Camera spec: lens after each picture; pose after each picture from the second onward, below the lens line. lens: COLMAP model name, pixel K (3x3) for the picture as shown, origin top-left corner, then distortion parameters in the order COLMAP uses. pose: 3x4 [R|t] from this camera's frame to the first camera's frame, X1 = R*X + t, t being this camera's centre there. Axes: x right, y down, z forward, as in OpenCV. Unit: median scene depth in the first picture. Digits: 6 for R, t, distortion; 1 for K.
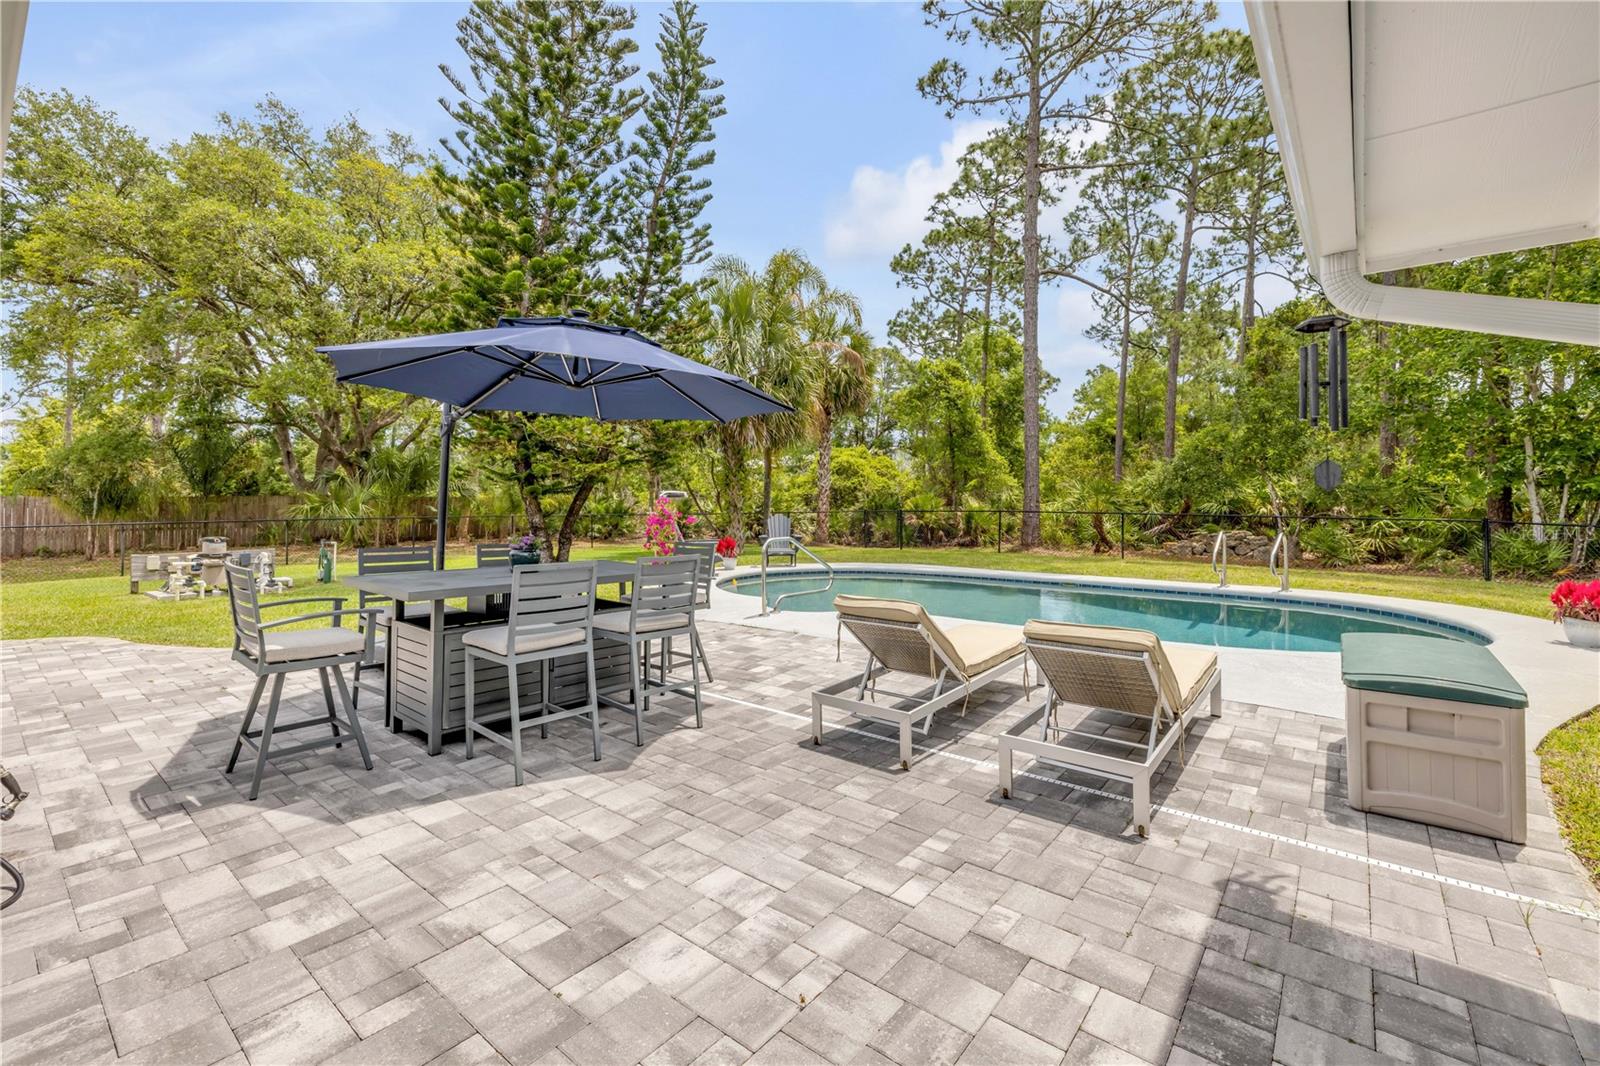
lens RADIAL K [[691.3, 0, 798.2], [0, 691.3, 487.2], [0, 0, 1]] dist [-0.000252, 0.000109]
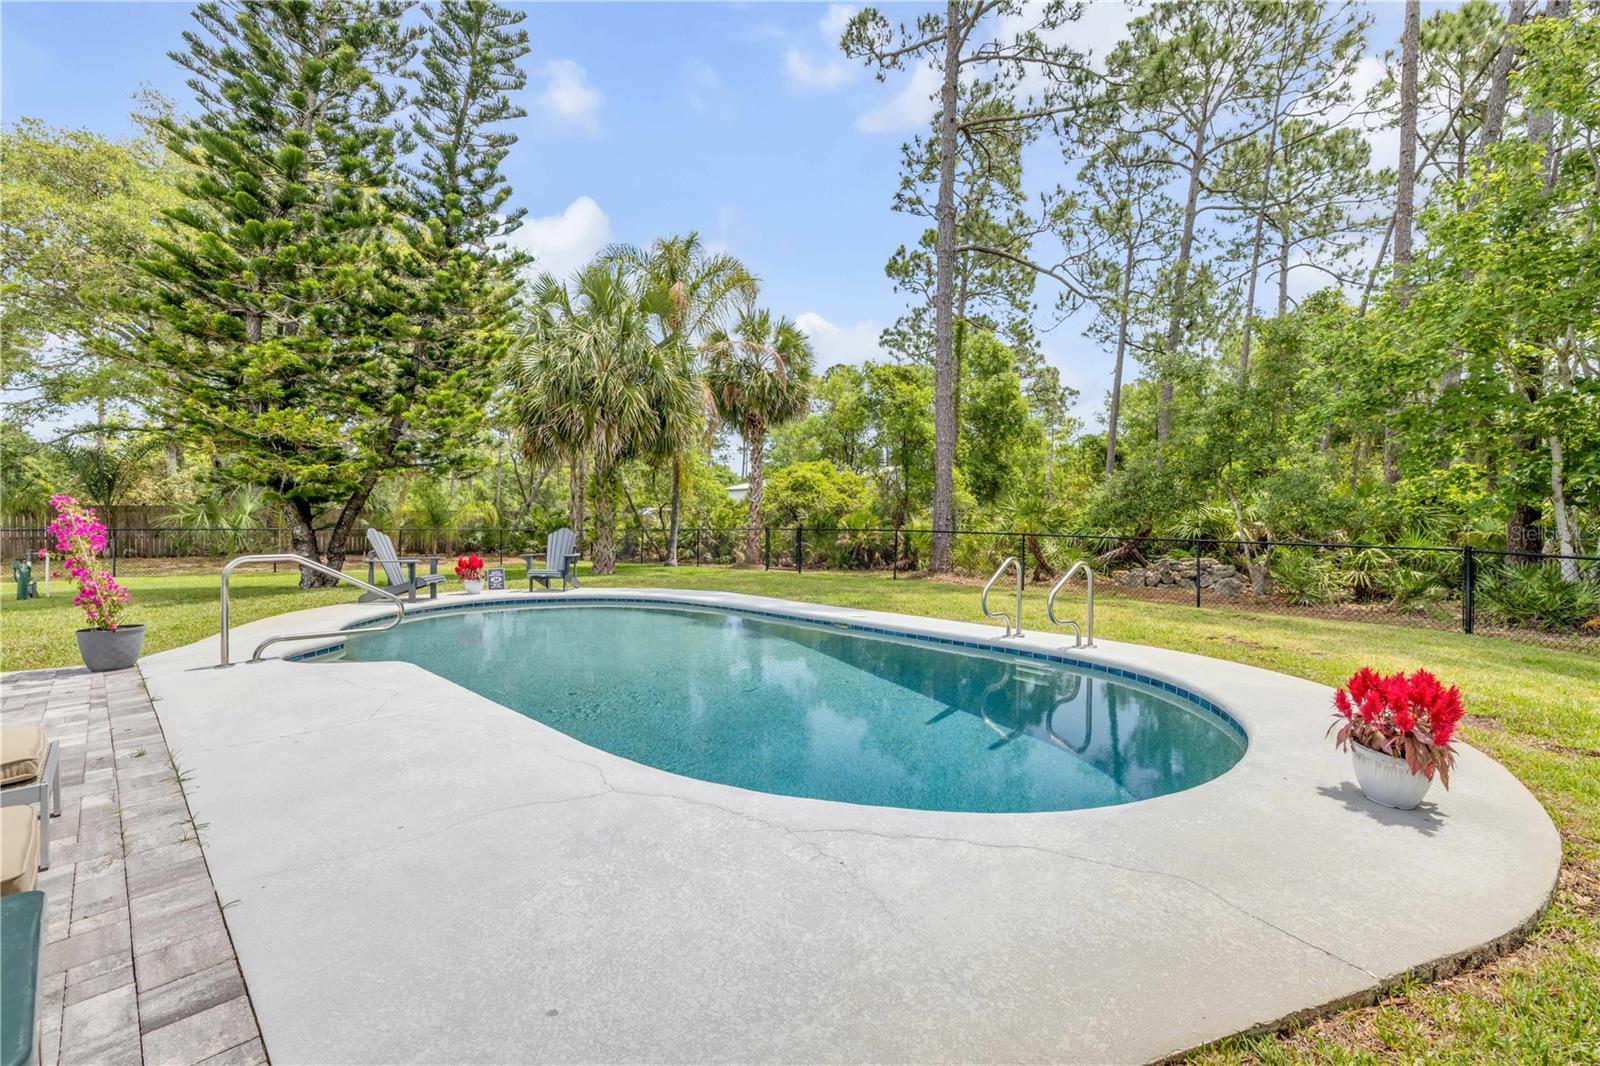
lens RADIAL K [[678.7, 0, 794.0], [0, 678.7, 525.3], [0, 0, 1]] dist [-0.000059, -0.000076]
pose [[0.995352, 0.013319, -0.095376, 0.183340], [-0.010867, 0.999598, 0.026184, 0.005846], [0.095686, -0.025026, 0.995097, 0.116983]]
